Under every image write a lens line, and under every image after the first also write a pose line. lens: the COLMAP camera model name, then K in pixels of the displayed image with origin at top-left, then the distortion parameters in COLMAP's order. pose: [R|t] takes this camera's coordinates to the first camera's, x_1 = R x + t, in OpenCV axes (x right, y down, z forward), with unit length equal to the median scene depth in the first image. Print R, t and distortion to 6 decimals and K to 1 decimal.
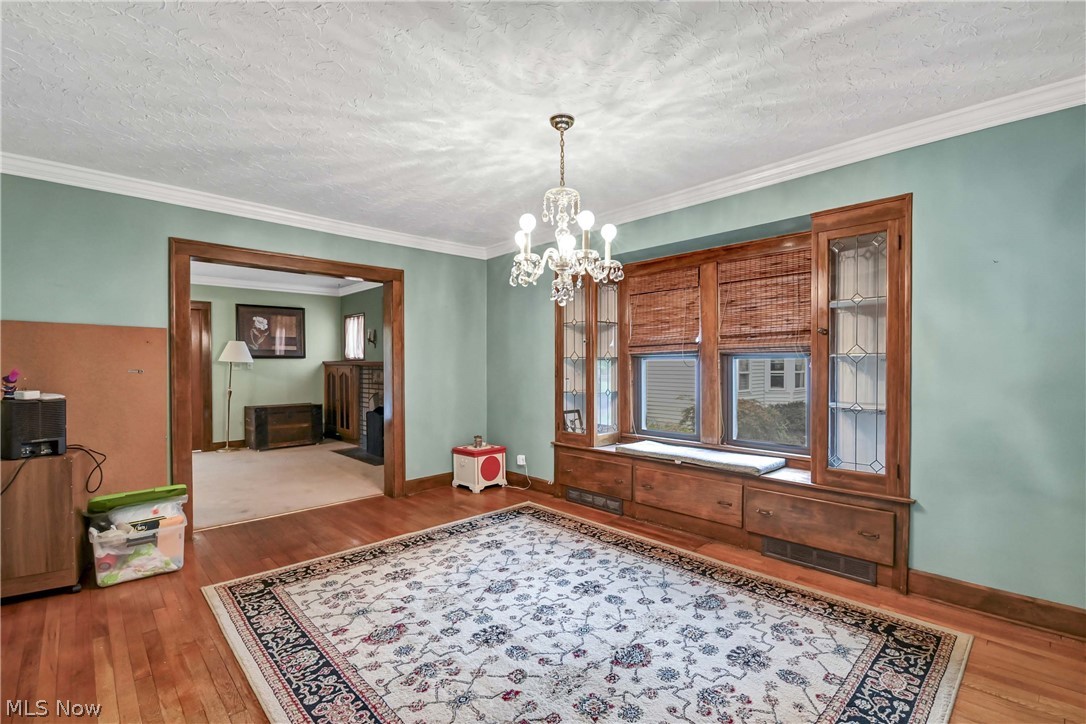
lens RADIAL K [[487.5, 0, 551.2], [0, 487.5, 368.3], [0, 0, 1]] dist [0.001860, -0.011364]
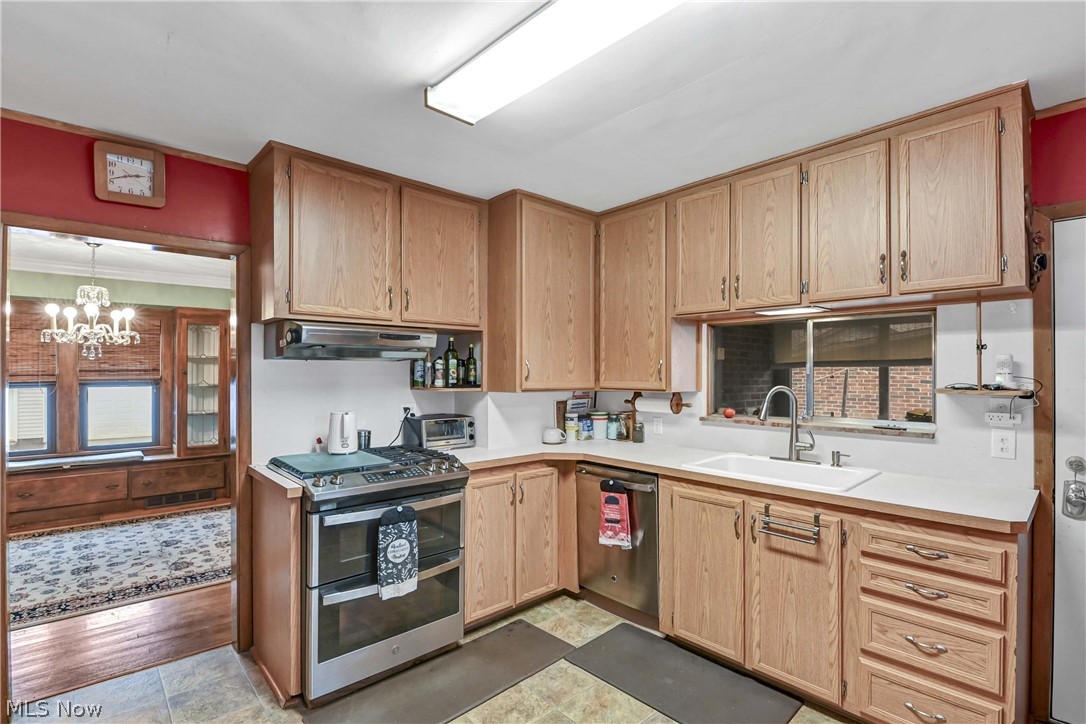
lens RADIAL K [[510.5, 0, 578.8], [0, 510.5, 367.6], [0, 0, 1]] dist [-0.003547, -0.010889]
pose [[-0.006637, 0.009554, 0.999932, -1.426181], [0.009260, 0.999912, -0.009492, -0.065825], [-0.999935, 0.009196, -0.006725, -0.490617]]
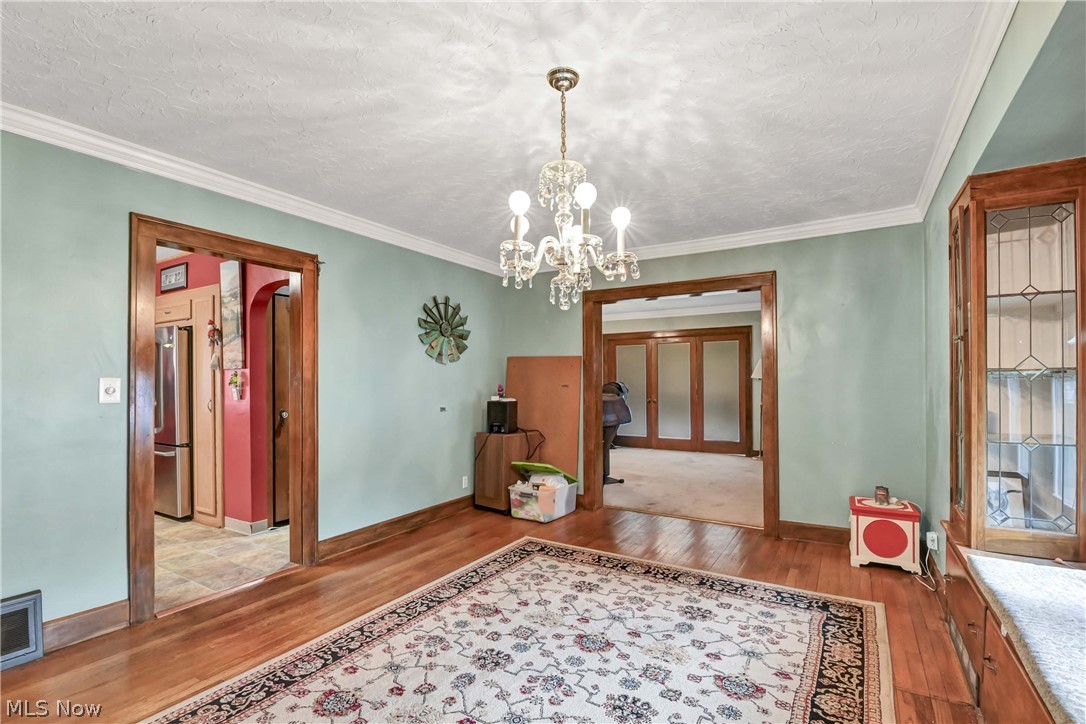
lens RADIAL K [[486.8, 0, 563.1], [0, 486.8, 375.8], [0, 0, 1]] dist [-0.011358, -0.000416]
pose [[0.264118, -0.008117, -0.964456, 0.694256], [-0.006530, 0.999927, -0.010204, -0.011379], [0.964468, 0.008993, 0.264046, 0.703570]]
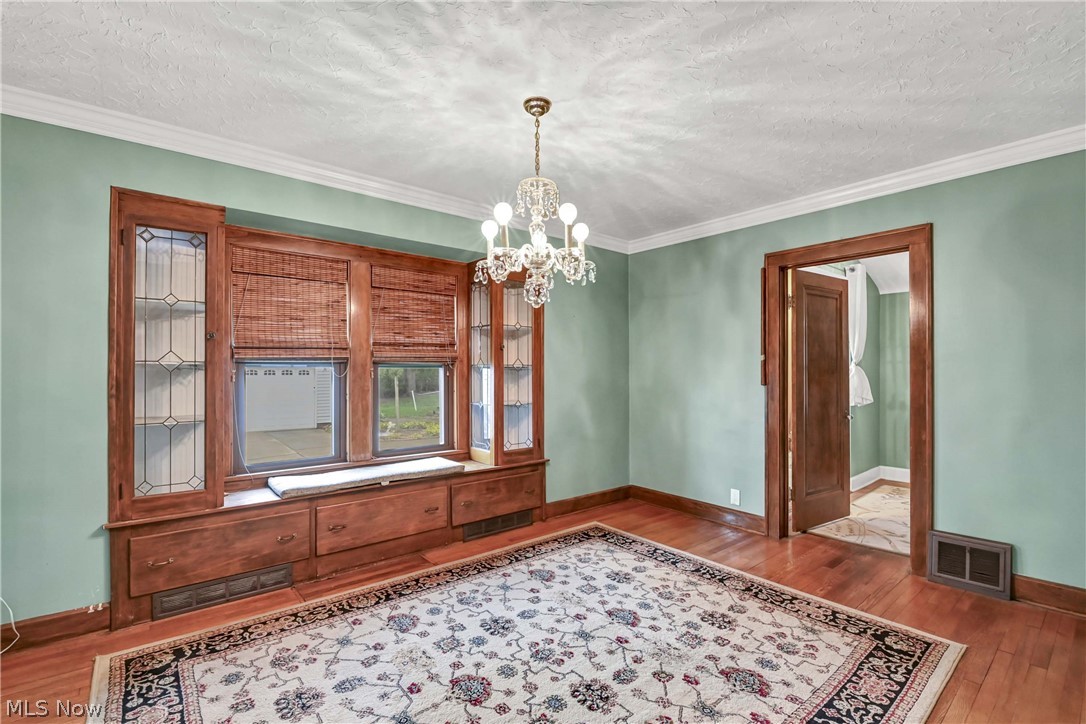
lens RADIAL K [[489.2, 0, 558.9], [0, 489.2, 370.0], [0, 0, 1]] dist [-0.002002, -0.011152]
pose [[0.059676, 0.004239, 0.998209, -0.780986], [0.008529, 0.999952, -0.004756, -0.009084], [-0.998181, 0.008798, 0.059637, 0.806920]]
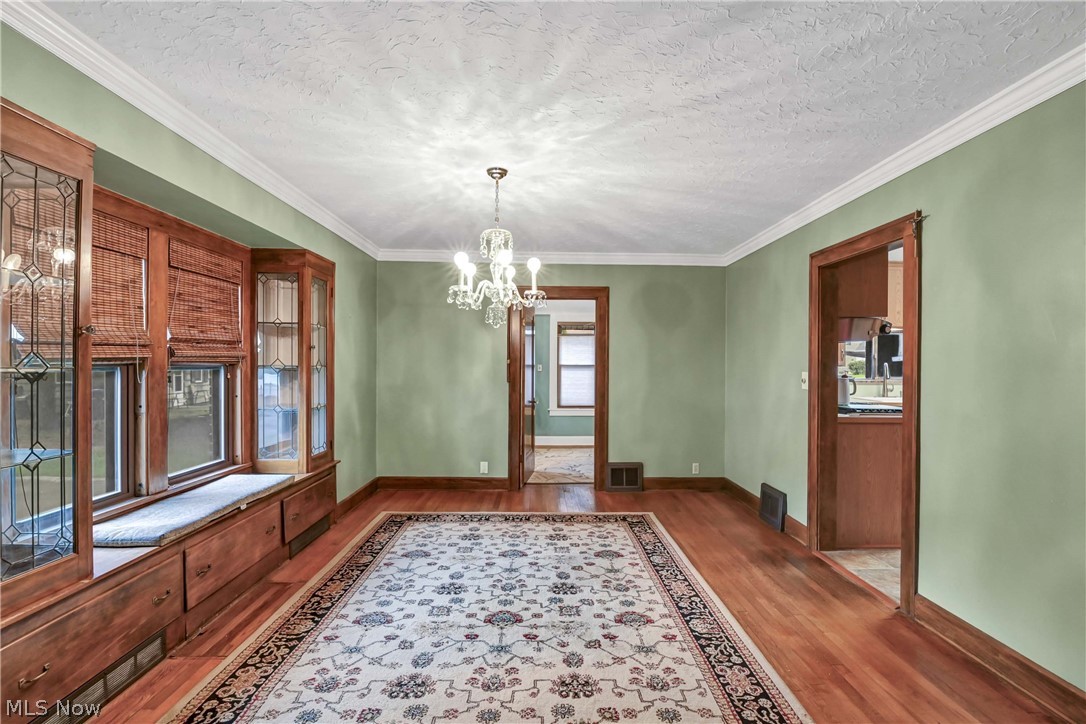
lens RADIAL K [[494.8, 0, 556.5], [0, 494.8, 366.7], [0, 0, 1]] dist [0.000826, -0.010870]
pose [[-0.742827, -0.004558, 0.669468, -0.787008], [0.001571, 0.999962, 0.008552, -0.040108], [-0.669481, 0.007405, -0.742792, 1.592594]]
